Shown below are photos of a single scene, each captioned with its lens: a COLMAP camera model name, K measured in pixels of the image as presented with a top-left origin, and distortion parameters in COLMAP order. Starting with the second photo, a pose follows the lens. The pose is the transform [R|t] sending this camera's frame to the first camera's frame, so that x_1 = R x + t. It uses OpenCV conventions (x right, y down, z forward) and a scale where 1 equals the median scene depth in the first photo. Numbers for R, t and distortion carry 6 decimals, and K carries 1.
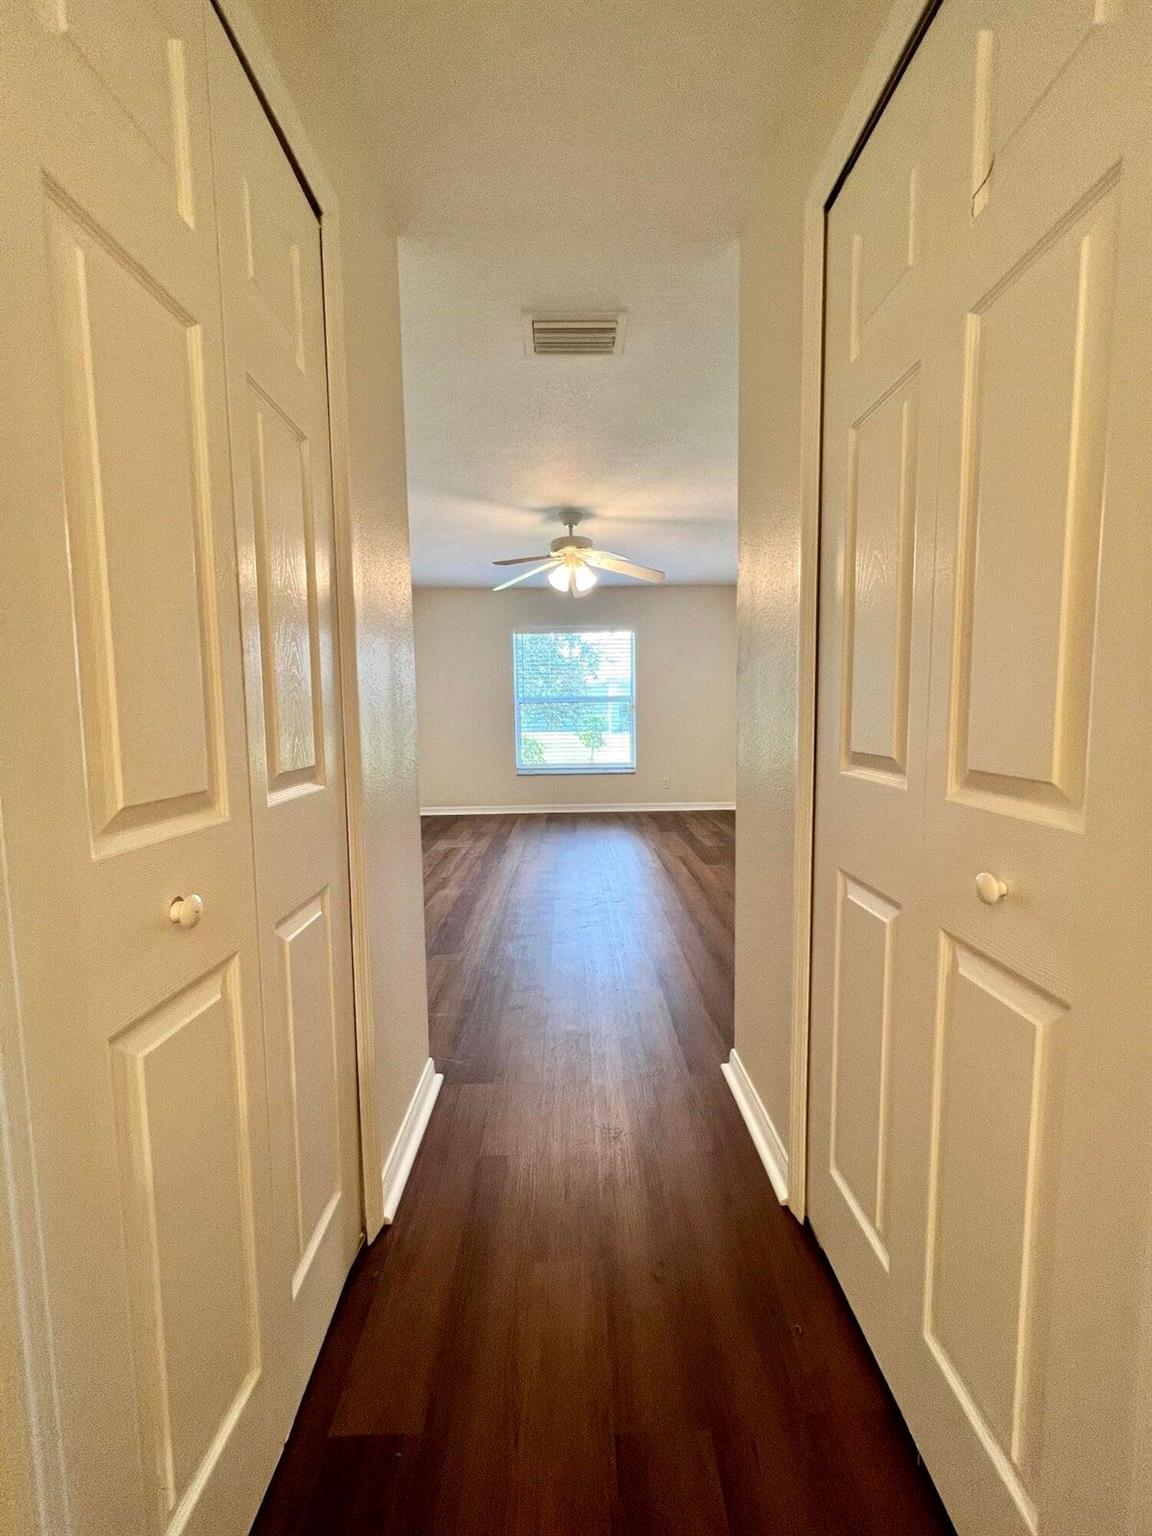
lens RADIAL K [[617.0, 0, 577.6], [0, 617.0, 765.0], [0, 0, 1]] dist [-0.001334, 0.001093]
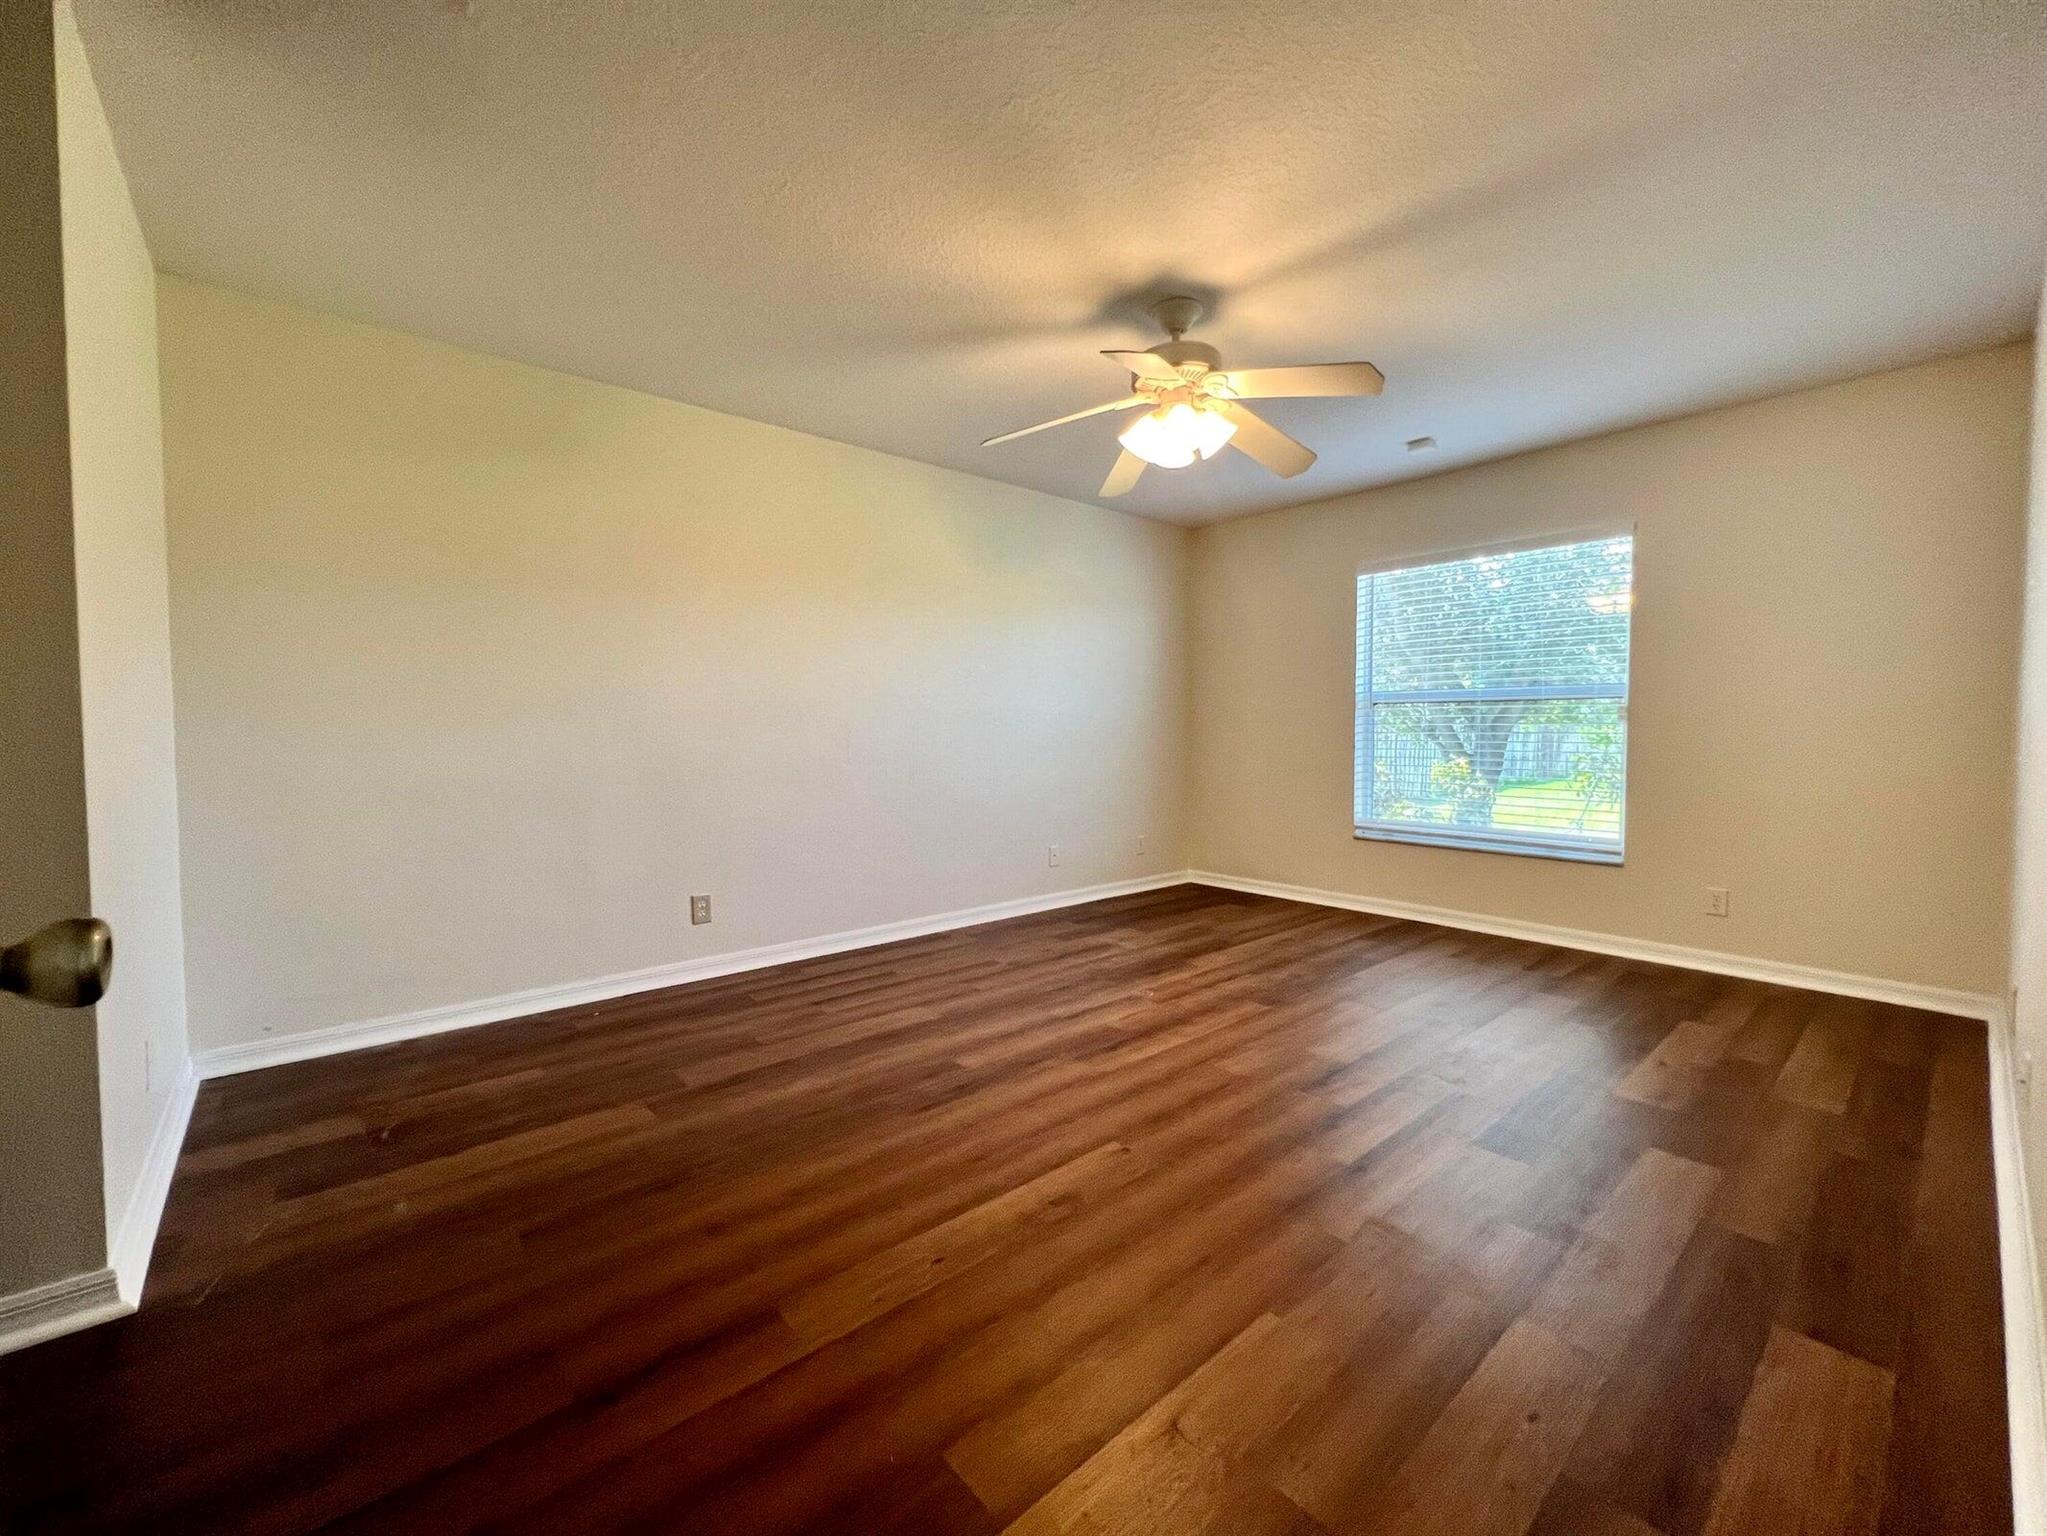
lens RADIAL K [[822.3, 0, 1019.7], [0, 822.3, 762.6], [0, 0, 1]] dist [-0.001334, 0.001093]
pose [[0.645710, 0.046735, -0.762151, 0.255912], [-0.077561, 0.996977, -0.004576, -0.023164], [0.759634, 0.062068, 0.647383, 0.312779]]
